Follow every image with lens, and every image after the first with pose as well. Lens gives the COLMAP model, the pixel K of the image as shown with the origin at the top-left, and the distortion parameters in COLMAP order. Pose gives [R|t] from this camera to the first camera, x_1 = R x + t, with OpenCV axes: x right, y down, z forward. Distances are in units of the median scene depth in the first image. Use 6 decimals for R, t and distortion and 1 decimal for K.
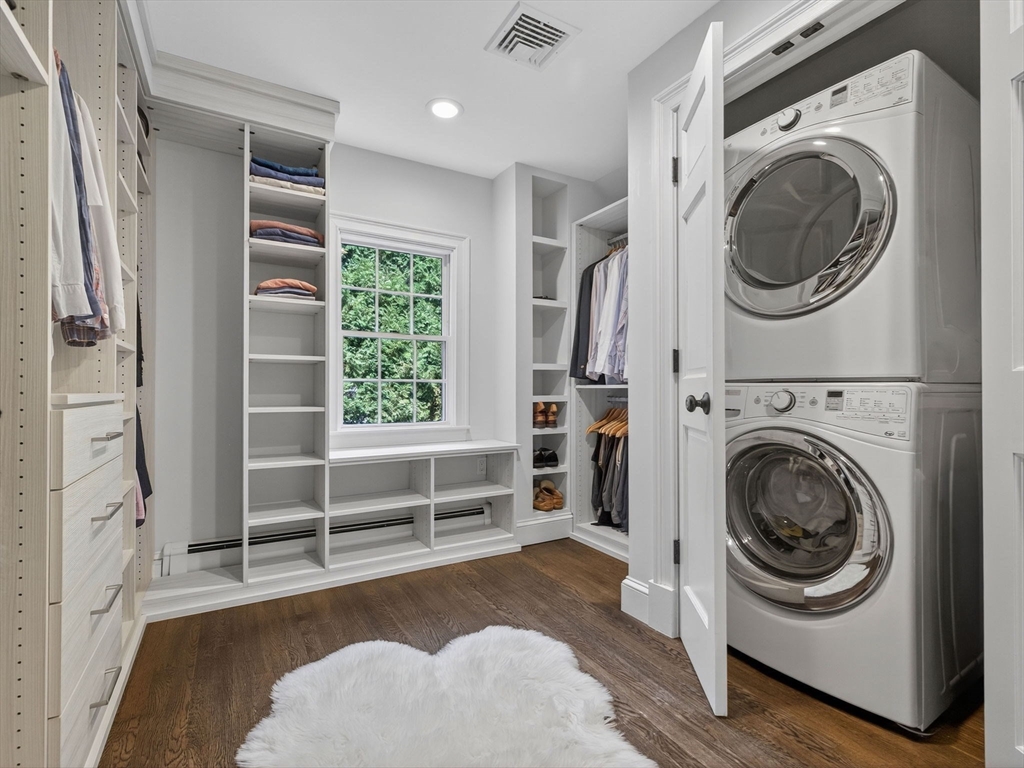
lens RADIAL K [[476.8, 0, 502.0], [0, 476.8, 382.9], [0, 0, 1]] dist [0.000137, 0.000026]
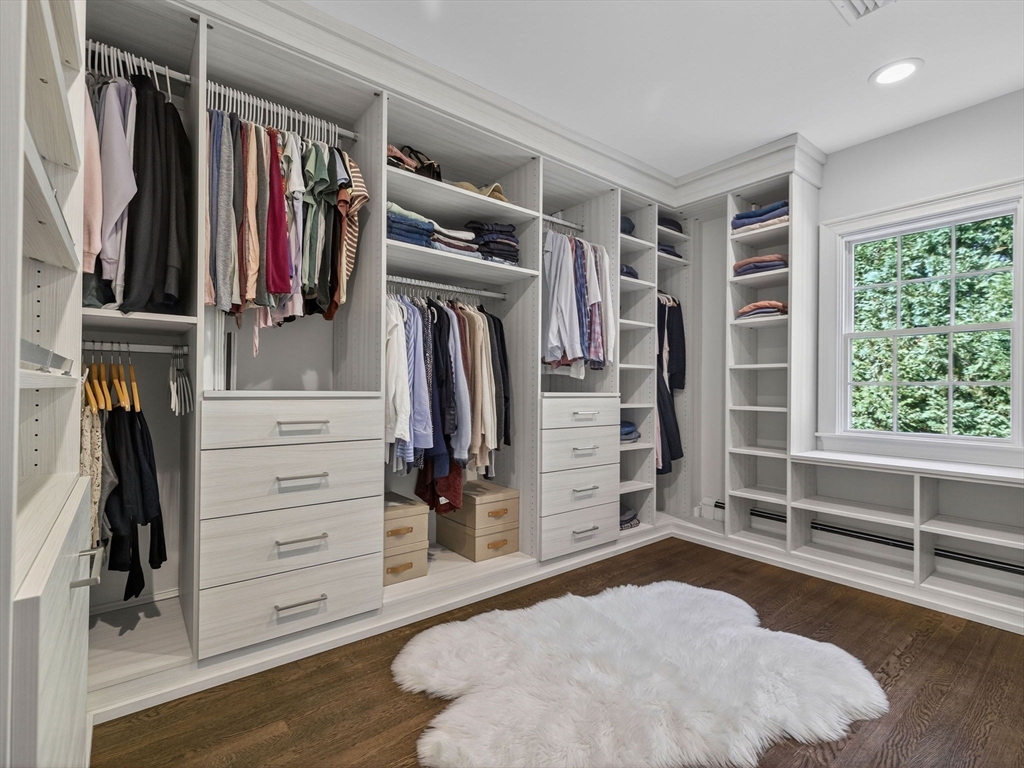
lens RADIAL K [[476.8, 0, 502.0], [0, 476.8, 382.9], [0, 0, 1]] dist [0.000137, 0.000026]
pose [[0.145575, -0.005914, -0.989330, 0.675799], [0.003939, 0.999978, -0.005399, -0.006930], [0.989339, -0.003111, 0.145595, 0.173231]]
